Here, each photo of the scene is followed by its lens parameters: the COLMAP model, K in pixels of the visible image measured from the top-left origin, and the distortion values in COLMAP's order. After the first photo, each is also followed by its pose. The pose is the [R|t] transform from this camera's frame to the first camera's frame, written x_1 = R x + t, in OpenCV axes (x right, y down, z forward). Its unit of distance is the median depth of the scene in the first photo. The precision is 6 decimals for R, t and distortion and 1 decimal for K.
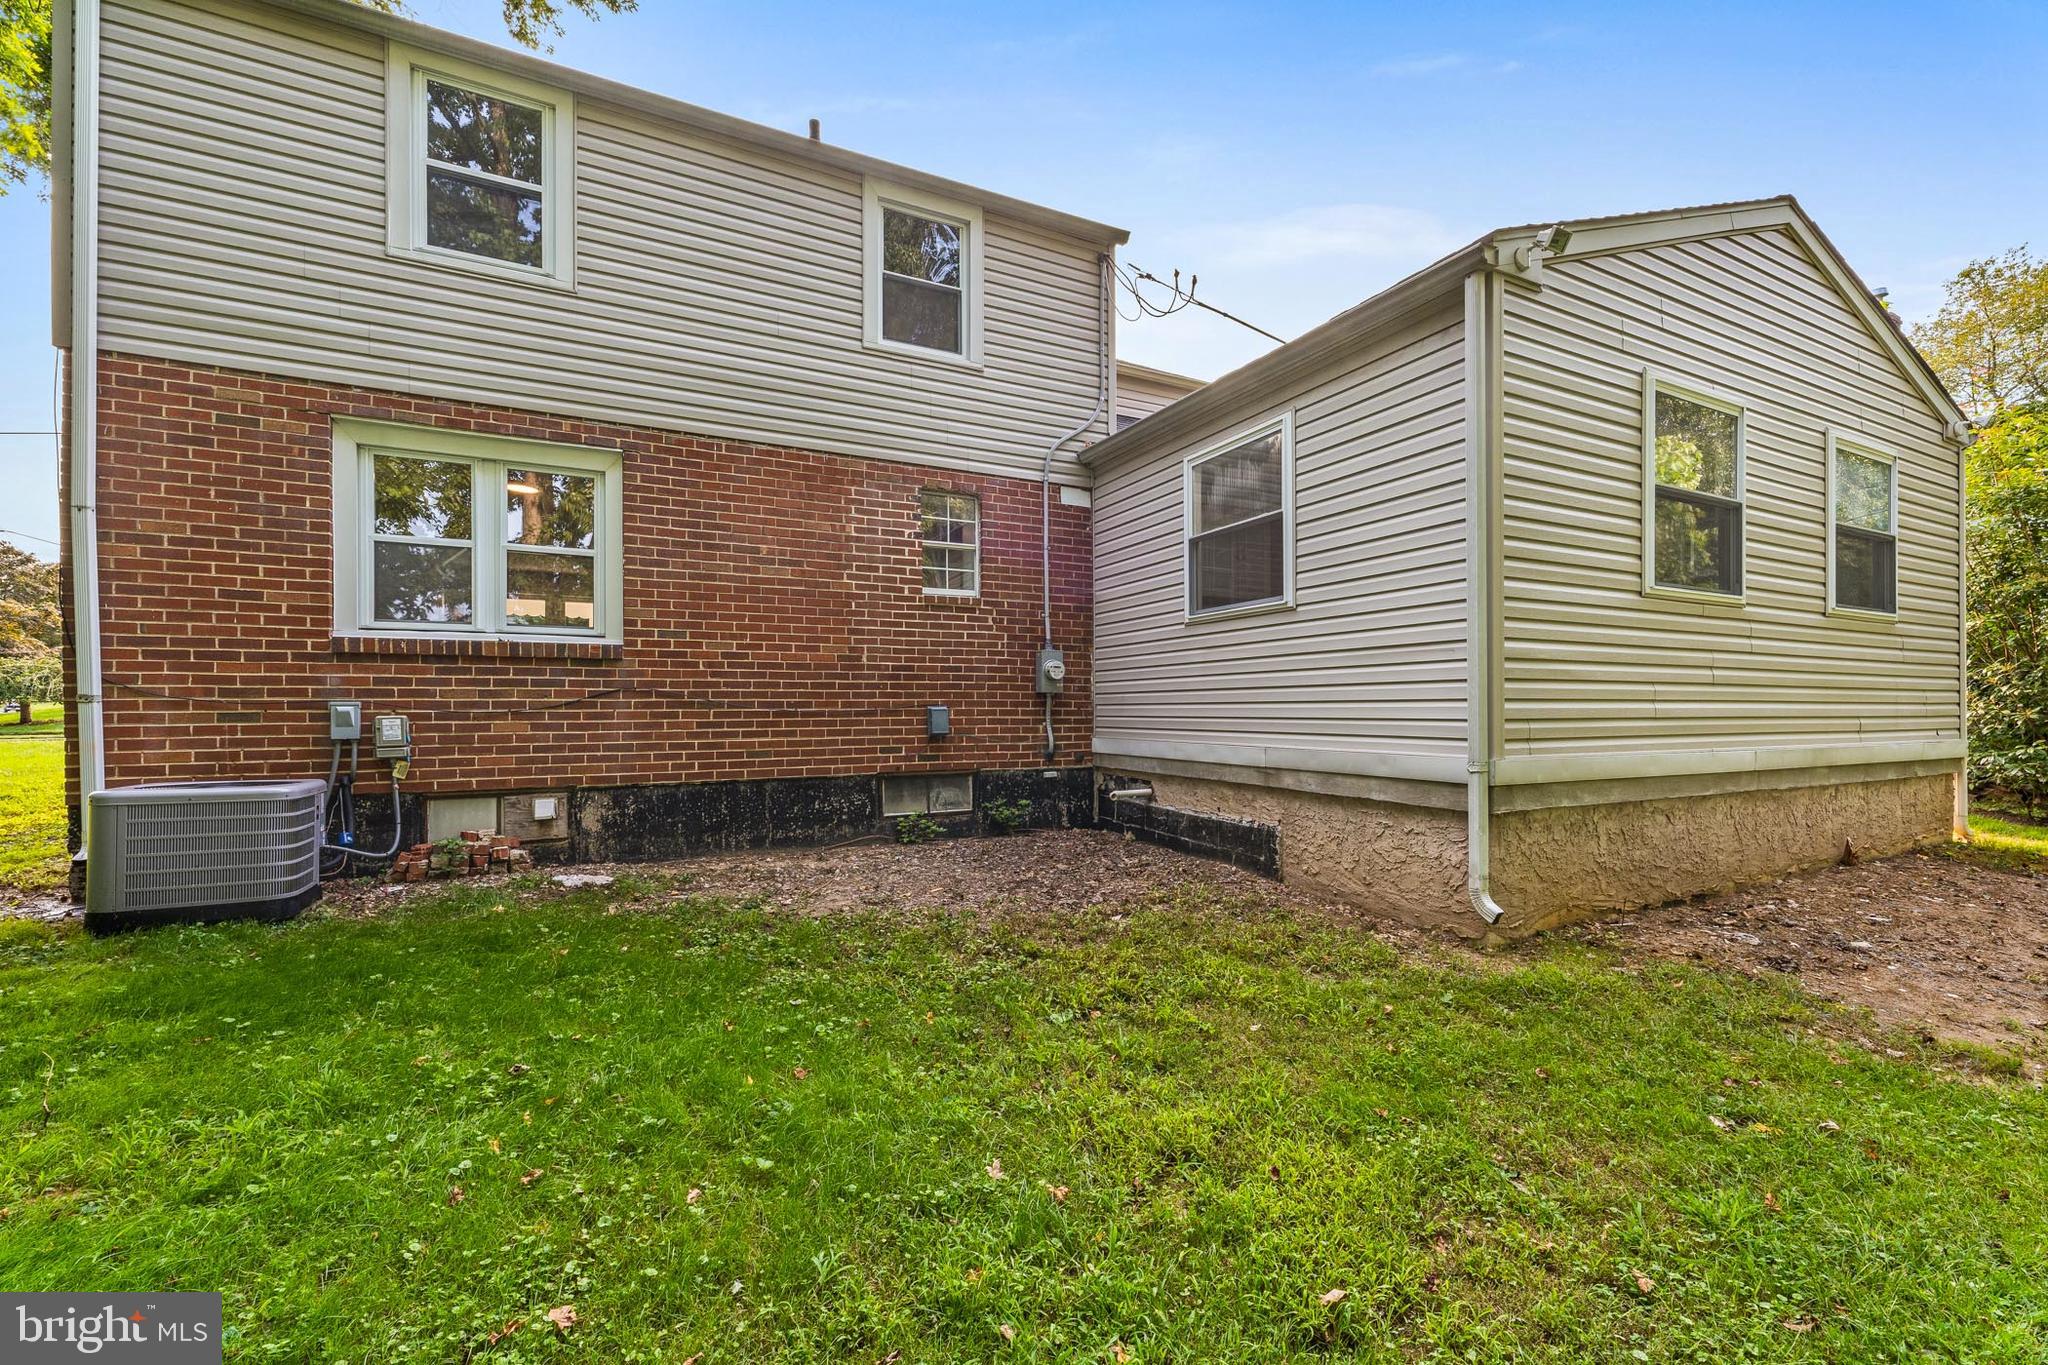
lens RADIAL K [[828.0, 0, 1021.9], [0, 828.0, 704.0], [0, 0, 1]] dist [0.000442, 0.000172]
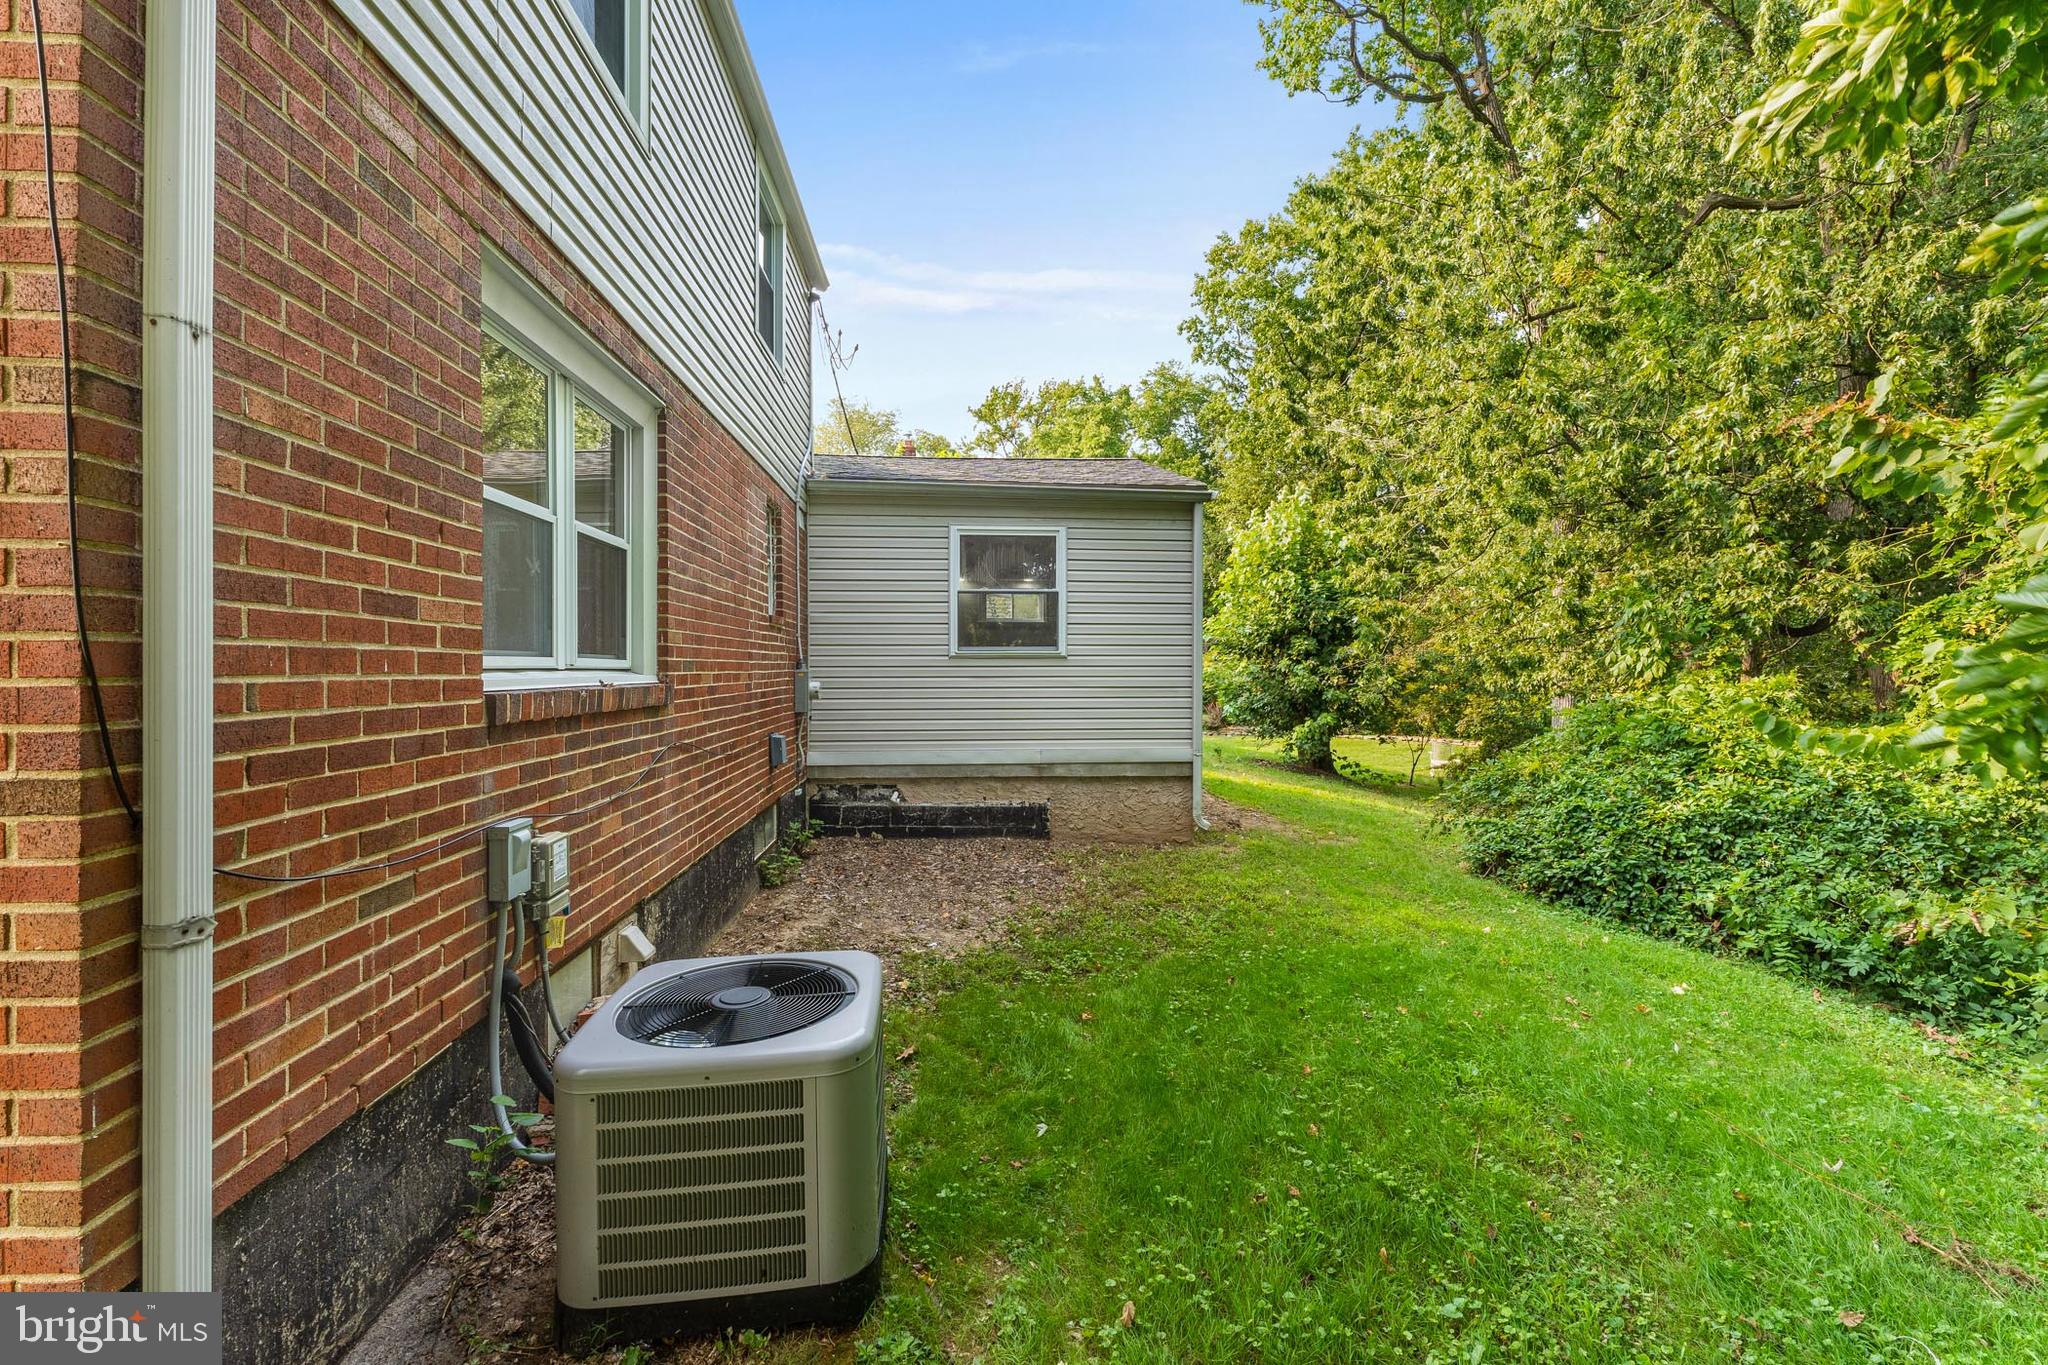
lens RADIAL K [[828.0, 0, 1015.5], [0, 828.0, 671.0], [0, 0, 1]] dist [0.000442, 0.000172]
pose [[0.386730, -0.000111, 0.922193, -1.058050], [-0.003519, 0.999993, 0.001596, -0.087646], [-0.922186, -0.003862, 0.386726, 0.476597]]
